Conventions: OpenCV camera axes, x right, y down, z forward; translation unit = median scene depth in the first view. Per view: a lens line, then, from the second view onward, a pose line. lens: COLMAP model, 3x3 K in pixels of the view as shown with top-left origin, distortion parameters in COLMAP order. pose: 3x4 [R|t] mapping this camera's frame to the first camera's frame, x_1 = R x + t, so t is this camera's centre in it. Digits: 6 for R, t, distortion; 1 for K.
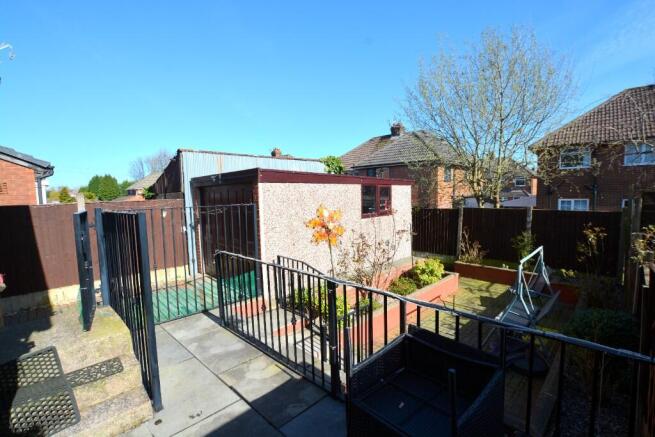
lens RADIAL K [[305.0, 0, 327.5], [0, 305.0, 218.5], [0, 0, 1]] dist [-0.000374, -0.000035]
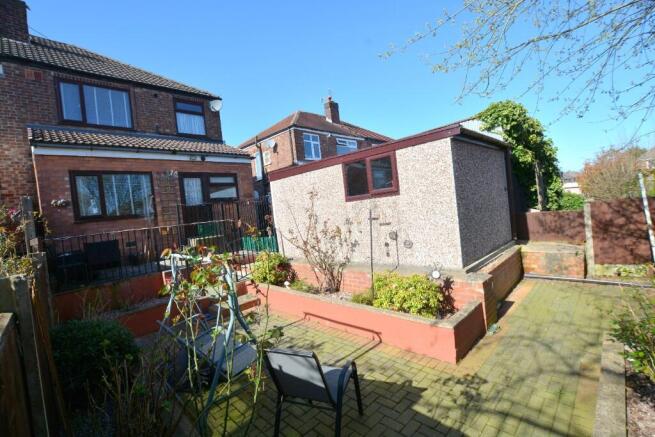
lens RADIAL K [[285.0, 0, 327.5], [0, 285.0, 218.5], [0, 0, 1]] dist [-0.000181, -0.000011]
pose [[-0.010239, 0.057426, -0.998297, 0.902024], [0.026688, 0.998010, 0.057136, -0.000736], [0.999591, -0.026058, -0.011751, 0.909114]]
